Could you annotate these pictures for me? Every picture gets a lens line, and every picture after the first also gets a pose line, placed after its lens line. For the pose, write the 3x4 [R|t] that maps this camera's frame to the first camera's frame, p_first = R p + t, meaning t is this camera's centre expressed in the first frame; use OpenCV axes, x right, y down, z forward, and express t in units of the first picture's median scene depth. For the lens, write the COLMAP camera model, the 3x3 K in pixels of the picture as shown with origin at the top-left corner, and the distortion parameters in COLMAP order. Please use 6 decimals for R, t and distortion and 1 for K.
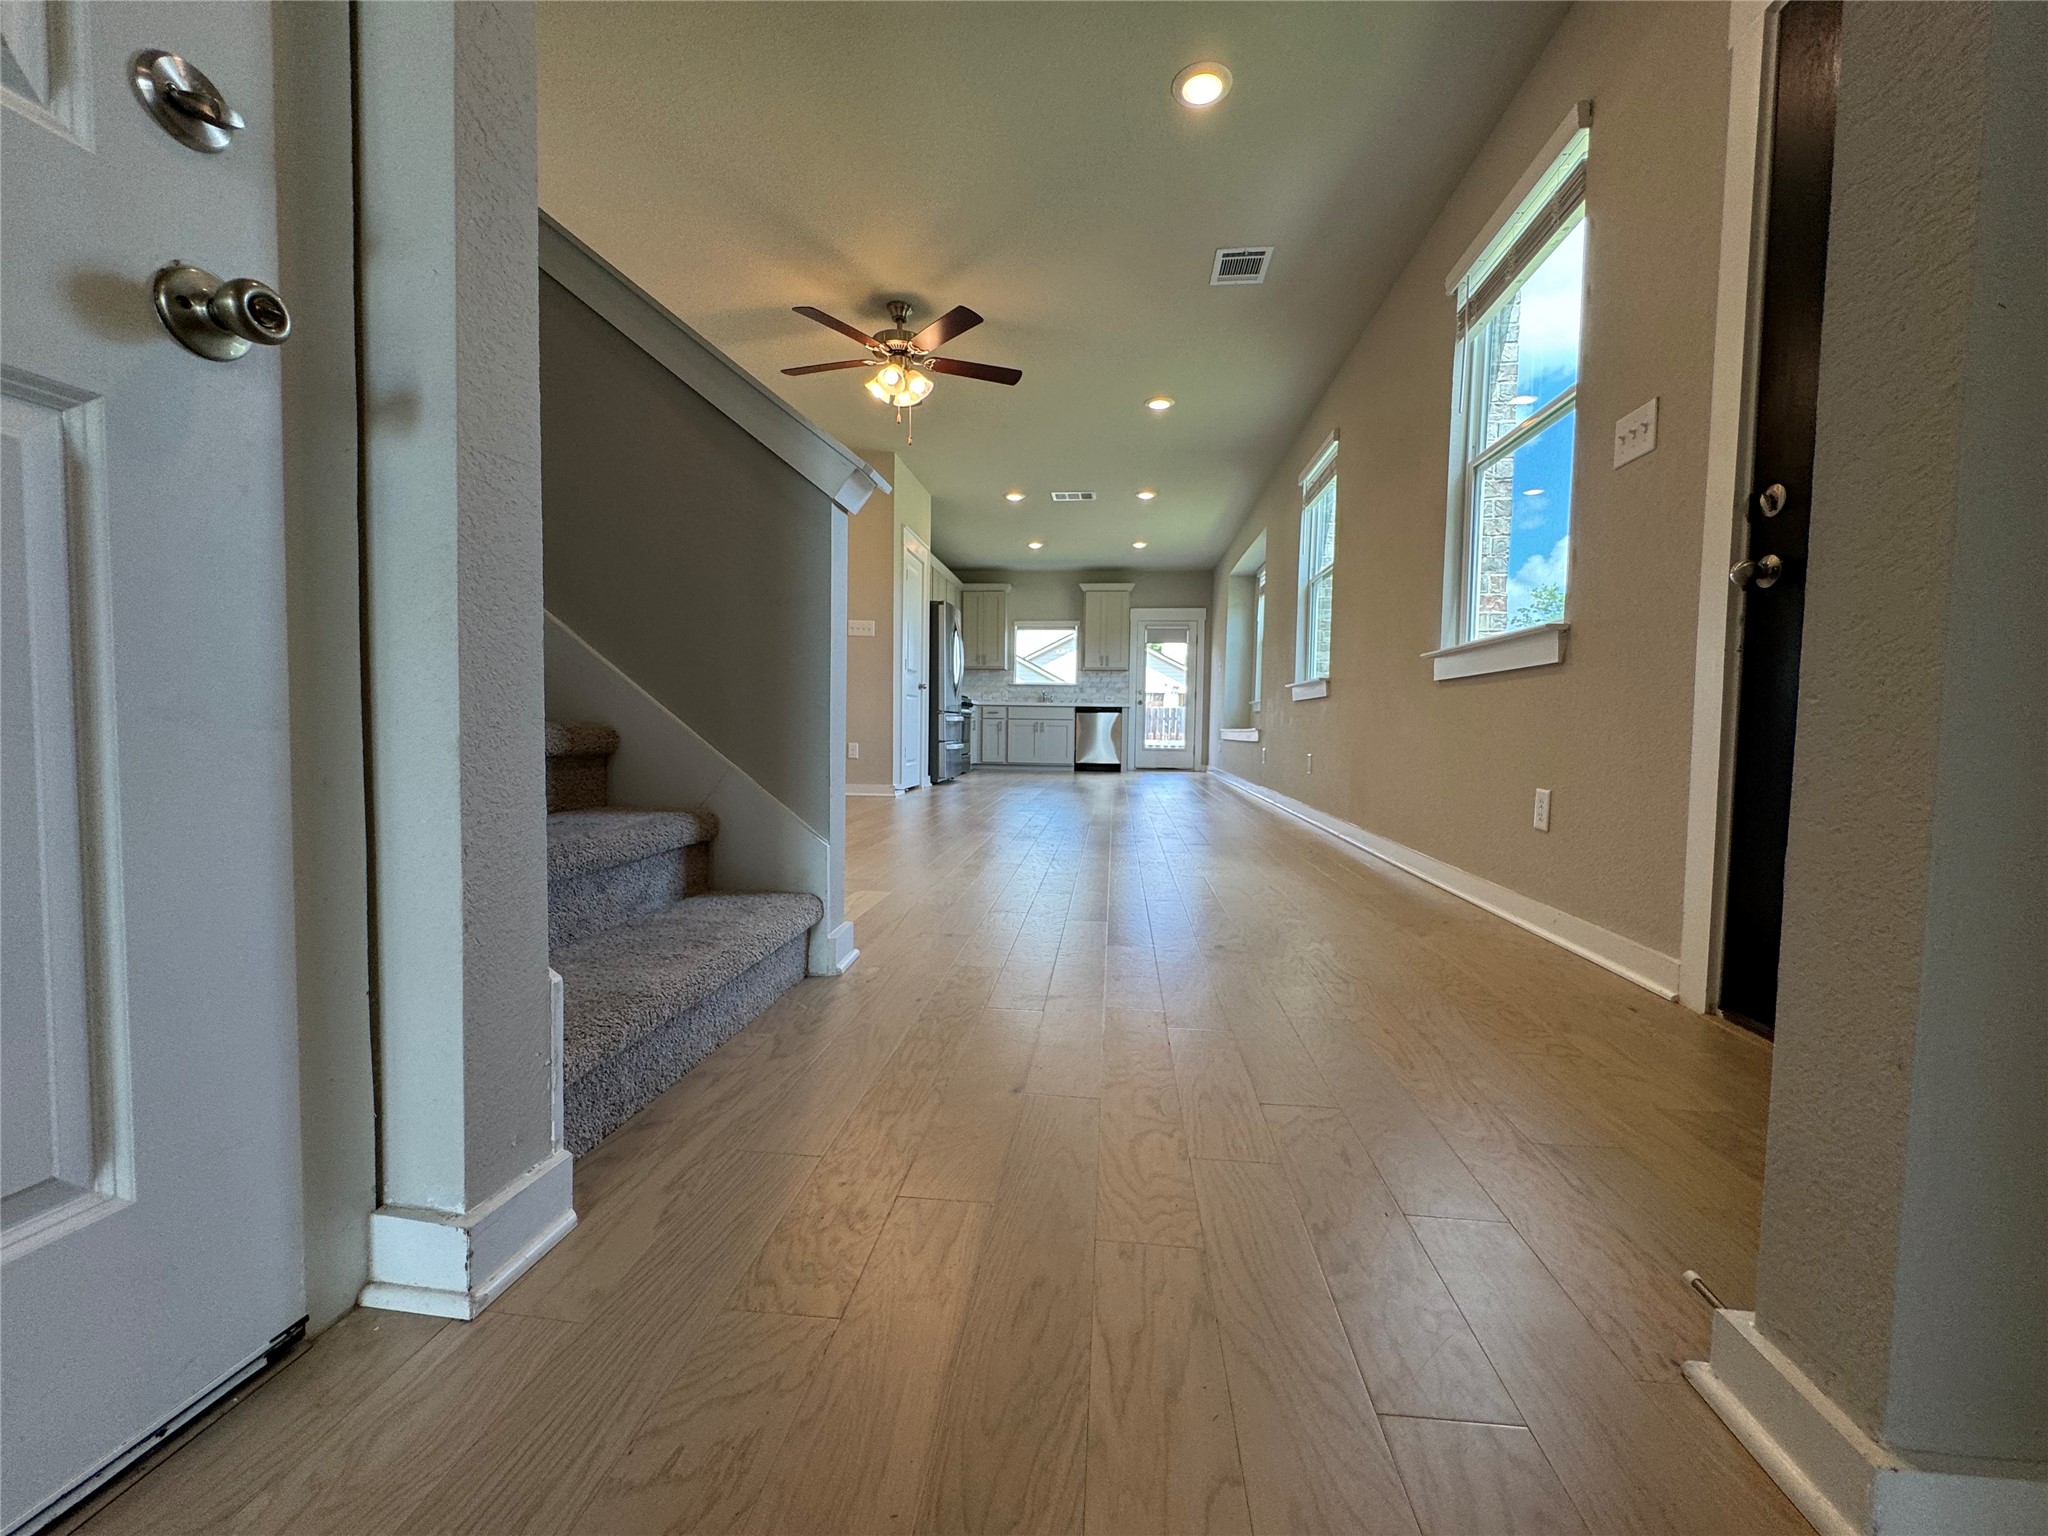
lens RADIAL K [[810.7, 0, 1030.6], [0, 810.7, 767.0], [0, 0, 1]] dist [0.000972, -0.000194]
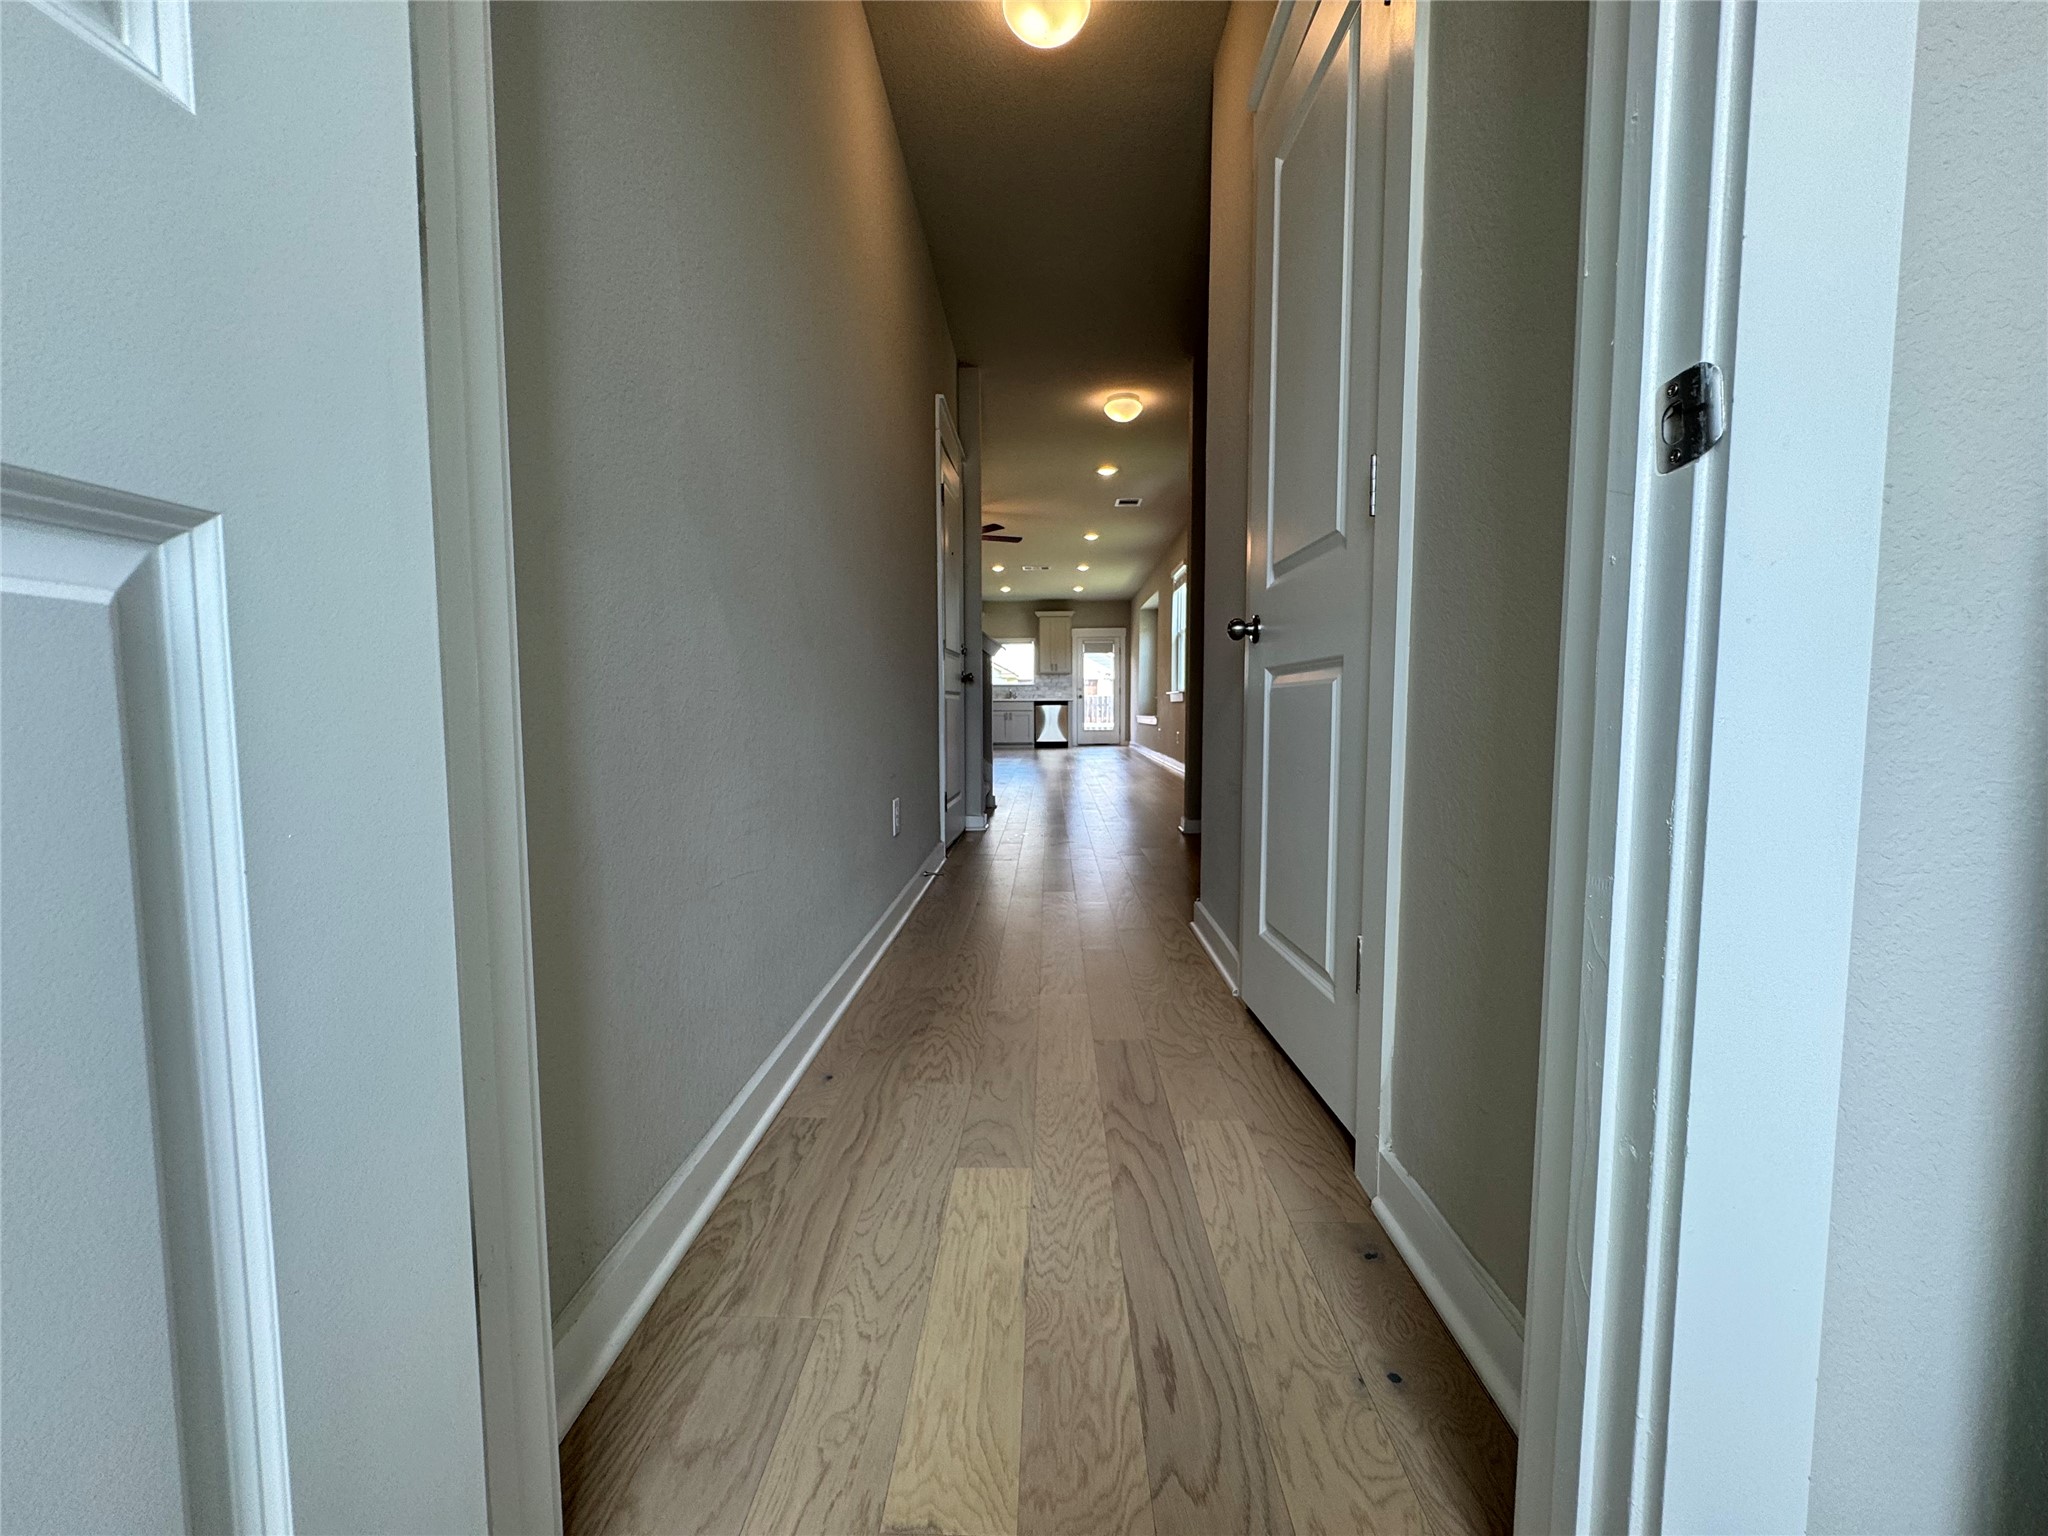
lens RADIAL K [[810.7, 0, 1030.6], [0, 810.7, 767.0], [0, 0, 1]] dist [0.000972, -0.000194]
pose [[0.996582, -0.025764, 0.078493, -0.064550], [0.024101, 0.999466, 0.022066, 0.007729], [-0.079019, -0.020098, 0.996670, -0.394073]]
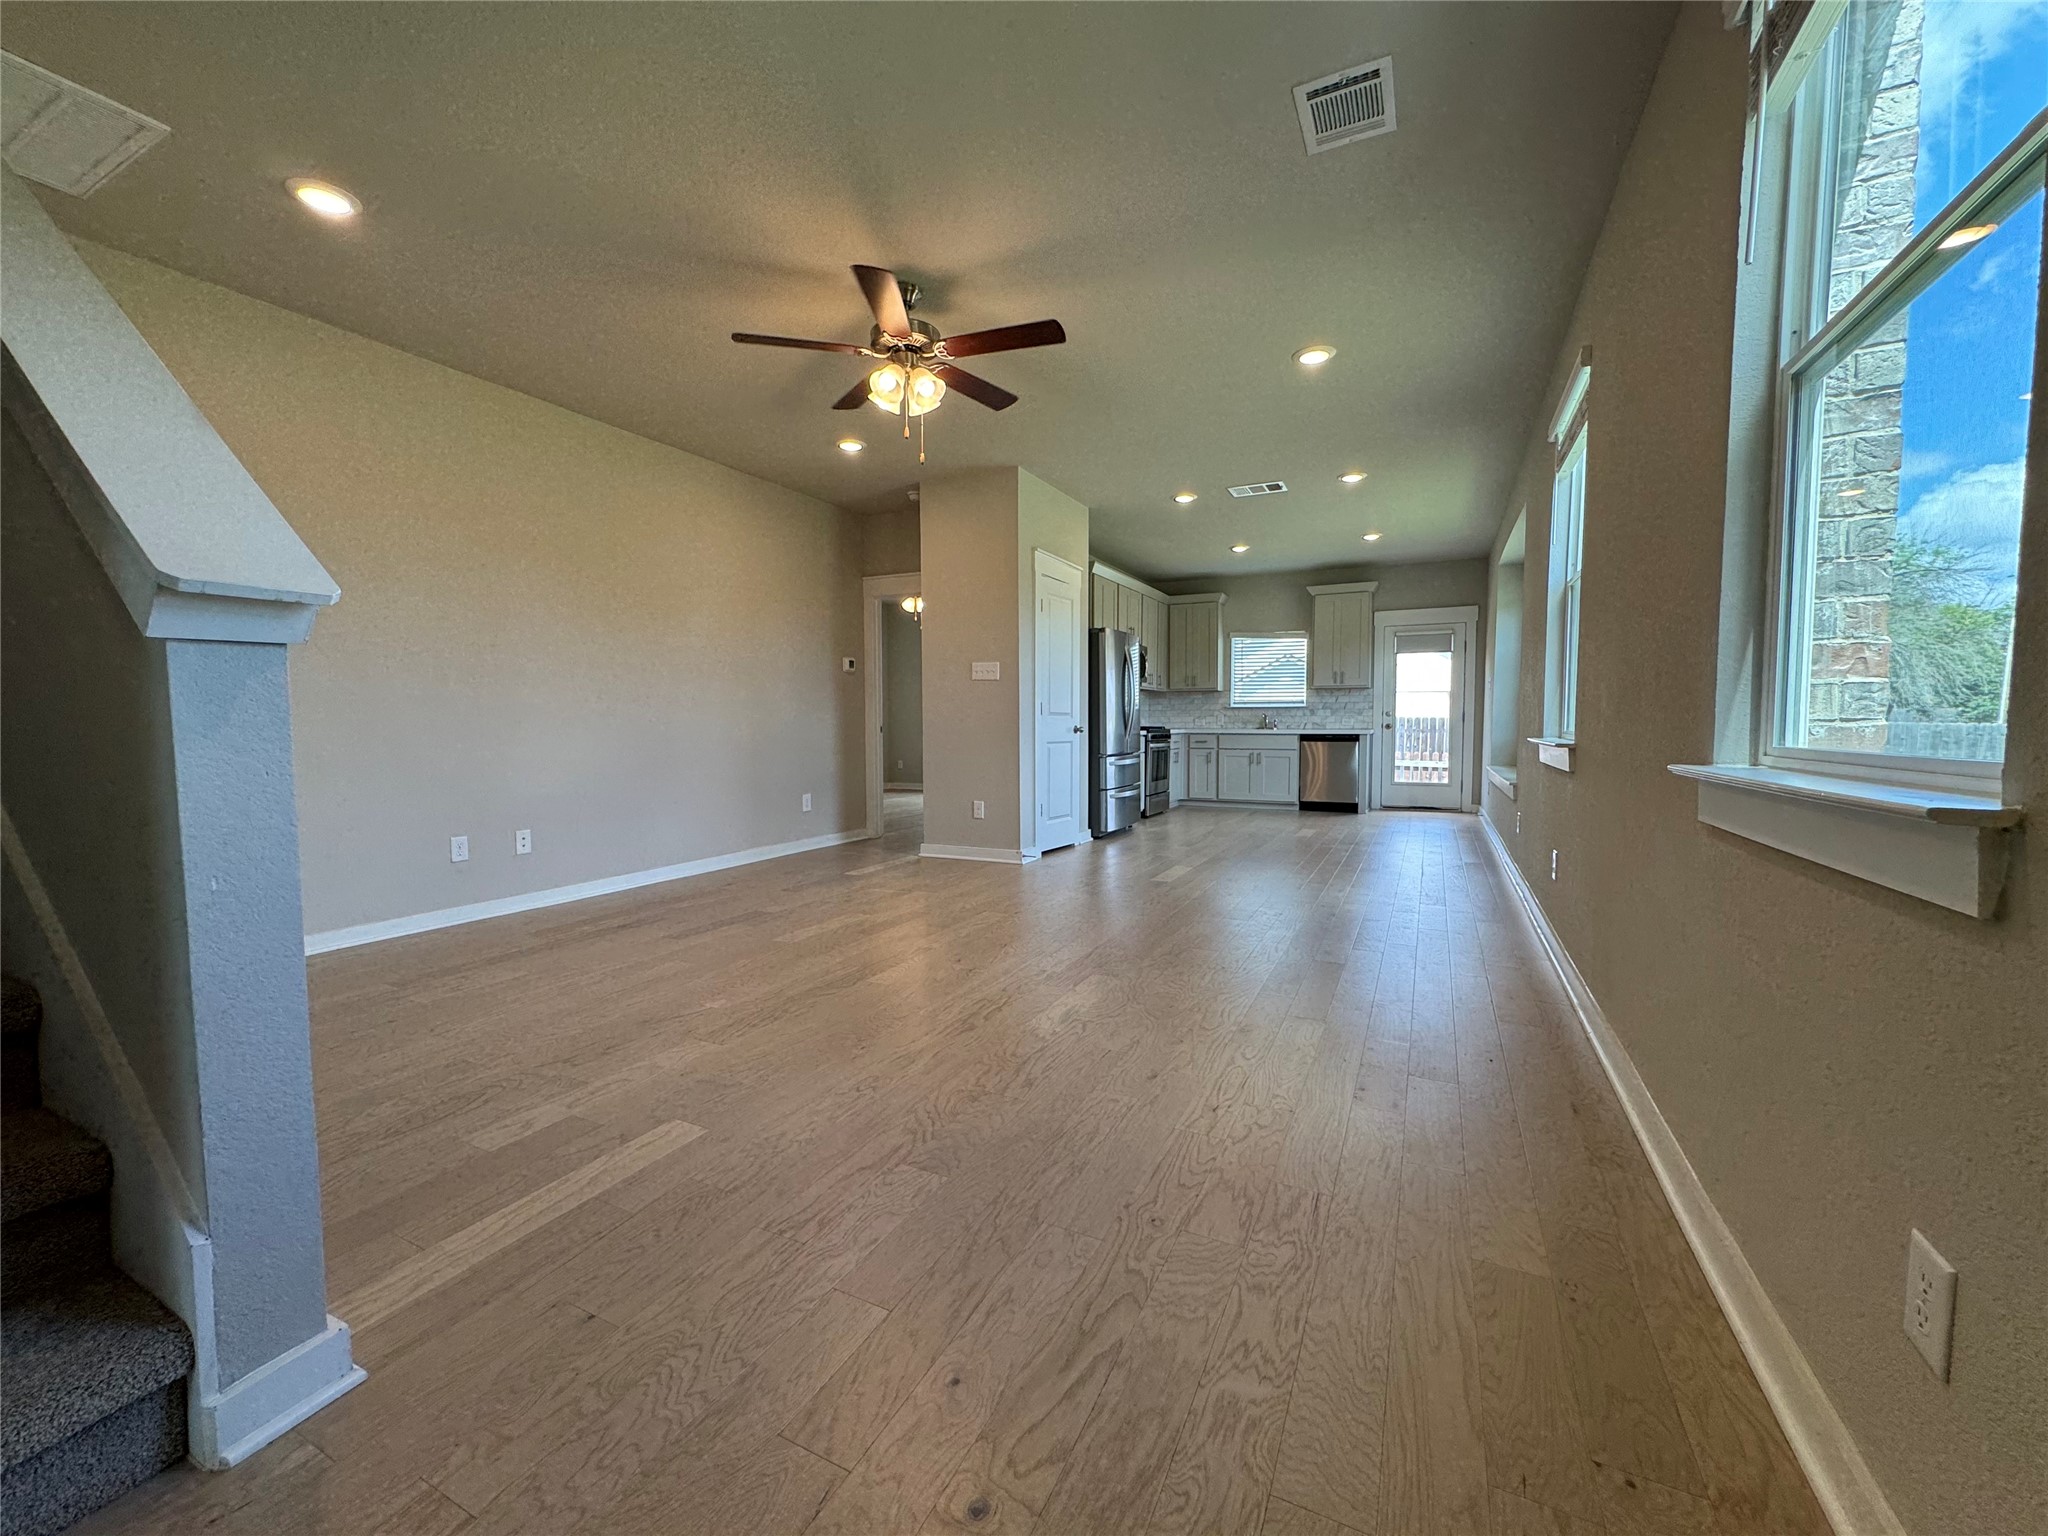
lens RADIAL K [[810.7, 0, 1030.6], [0, 810.7, 767.0], [0, 0, 1]] dist [0.000972, -0.000194]
pose [[0.938035, 0.002222, -0.346533, 0.087409], [-0.001951, 0.999997, 0.001129, -0.042262], [0.346535, -0.000383, 0.938037, 0.119992]]
